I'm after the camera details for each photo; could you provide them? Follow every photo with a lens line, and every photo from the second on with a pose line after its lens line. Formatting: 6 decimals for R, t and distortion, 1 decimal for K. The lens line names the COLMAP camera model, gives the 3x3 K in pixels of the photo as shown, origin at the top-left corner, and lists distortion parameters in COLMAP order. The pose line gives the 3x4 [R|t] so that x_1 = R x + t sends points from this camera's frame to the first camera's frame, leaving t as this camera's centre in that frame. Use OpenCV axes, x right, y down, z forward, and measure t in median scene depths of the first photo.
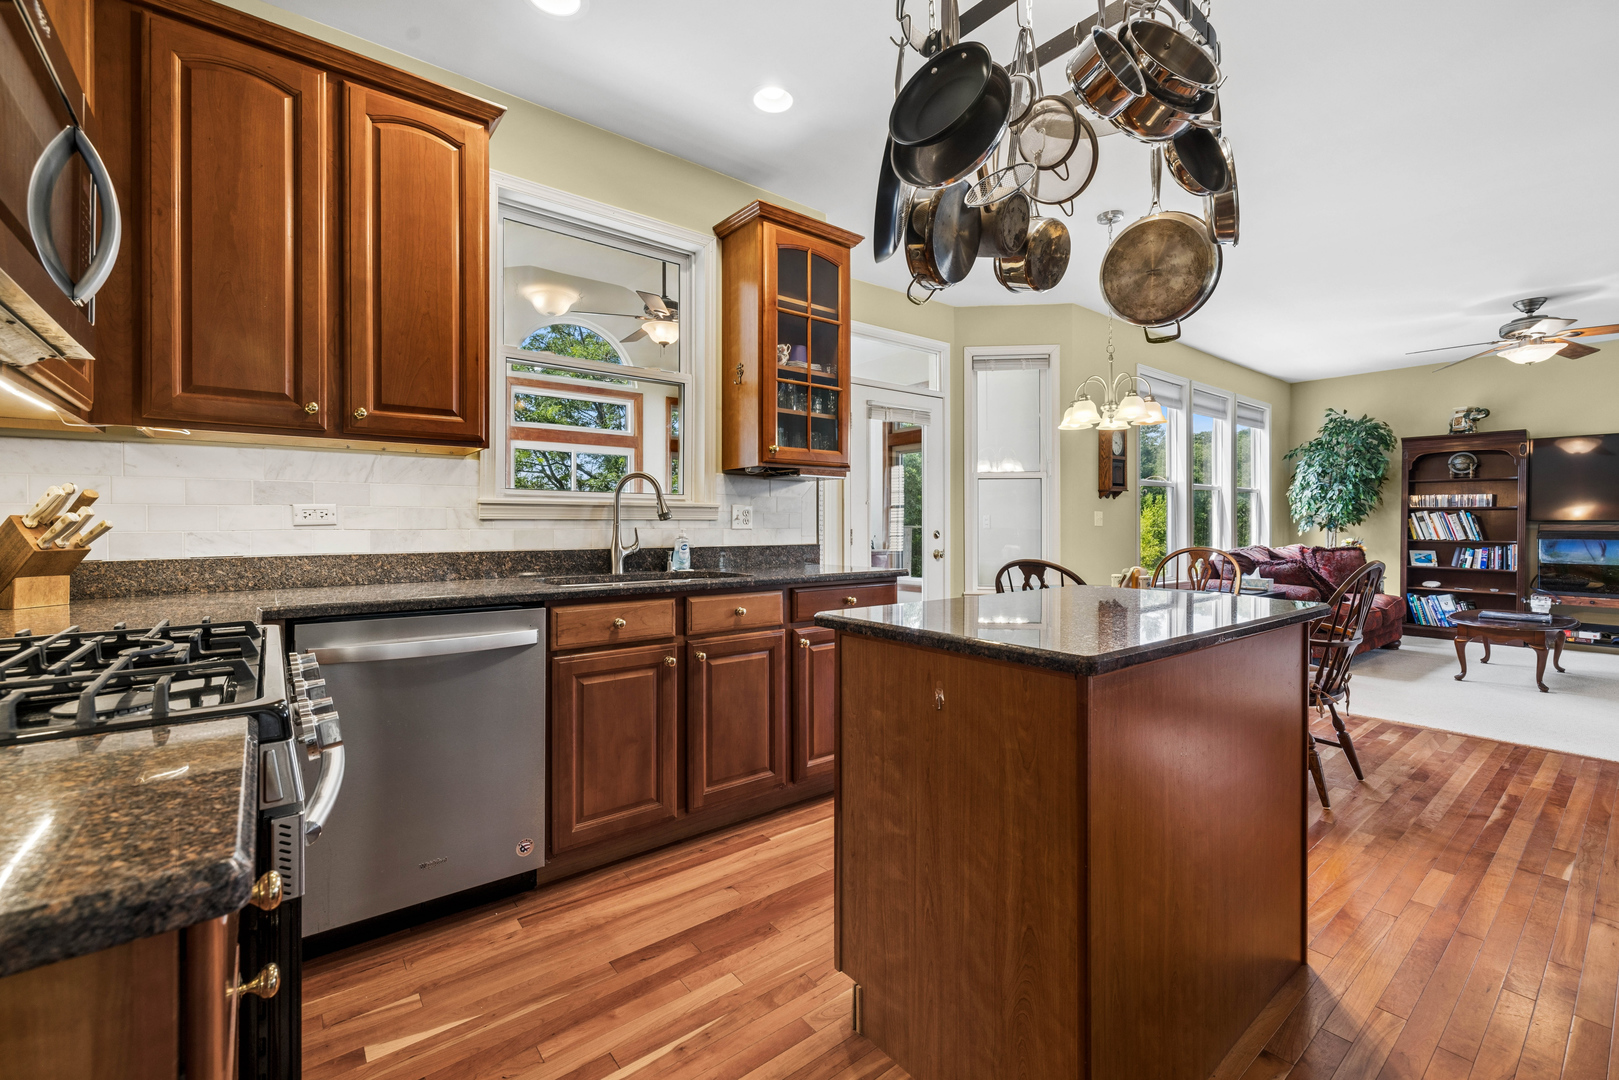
lens RADIAL K [[685.3, 0, 809.5], [0, 685.3, 540.0], [0, 0, 1]] dist [0.022402, 0.000068]
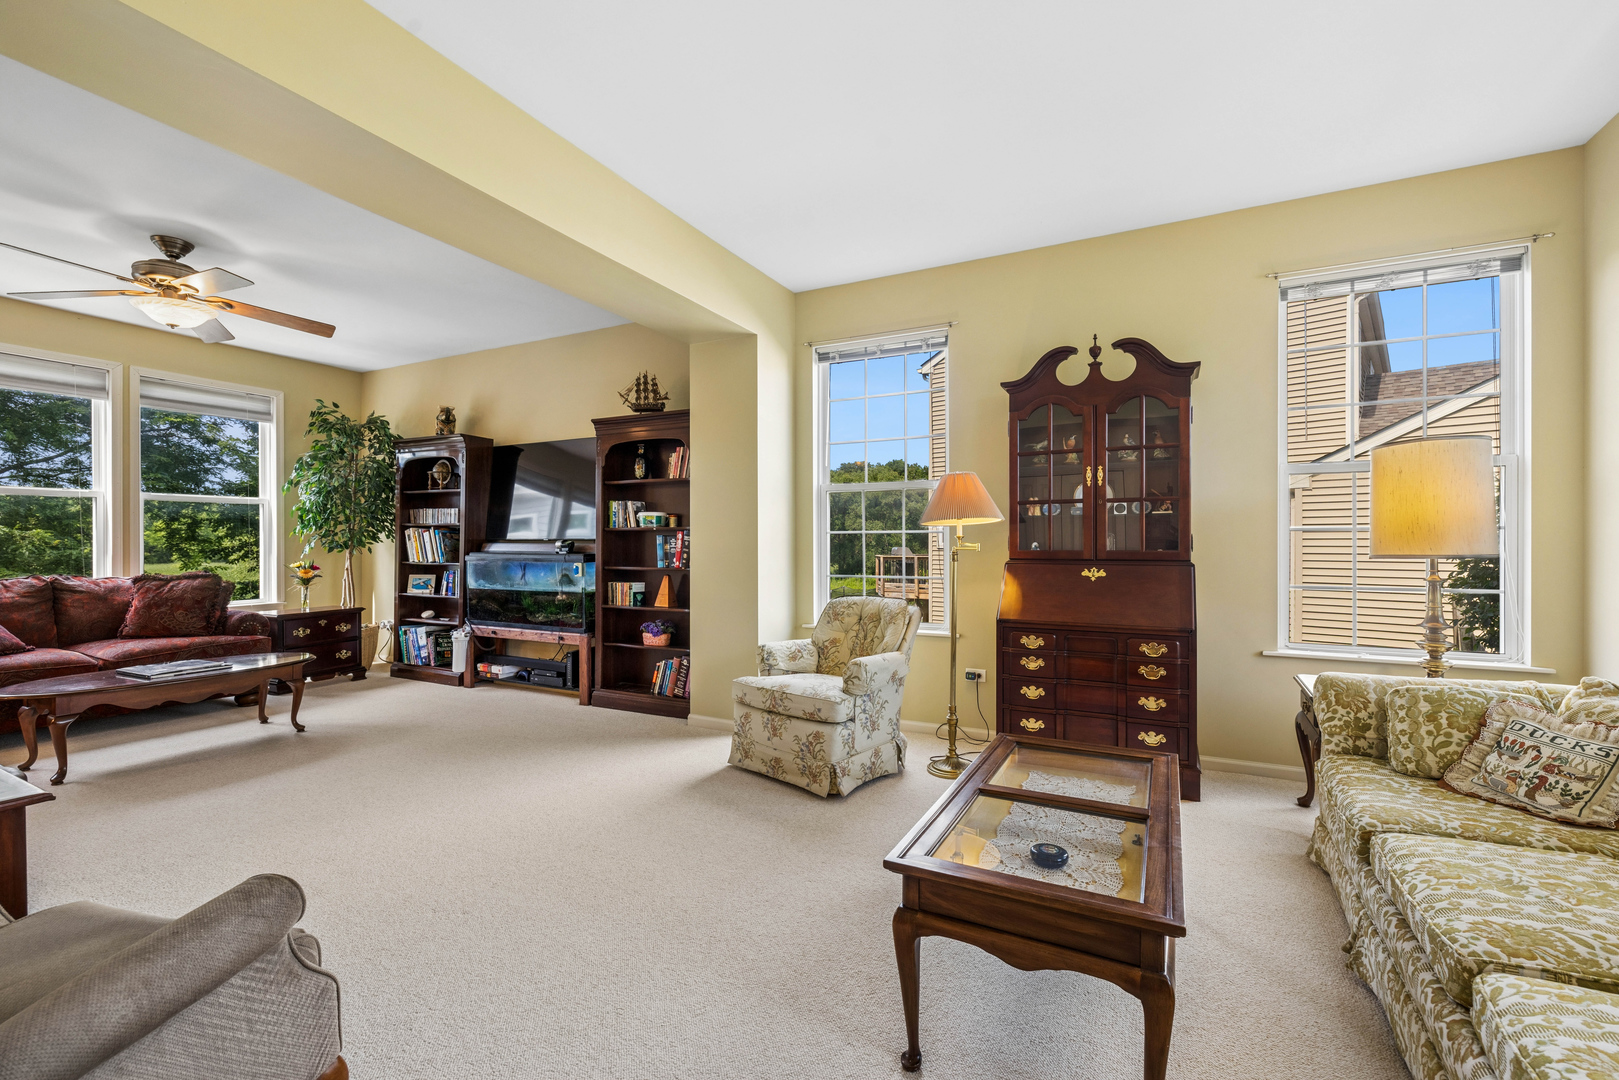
lens RADIAL K [[685.3, 0, 809.5], [0, 685.3, 540.0], [0, 0, 1]] dist [0.022402, 0.000068]
pose [[0.915564, 0.003129, 0.402160, 0.975419], [0.011745, 0.999335, -0.034513, 0.006819], [-0.402001, 0.036322, 0.914919, 0.043180]]
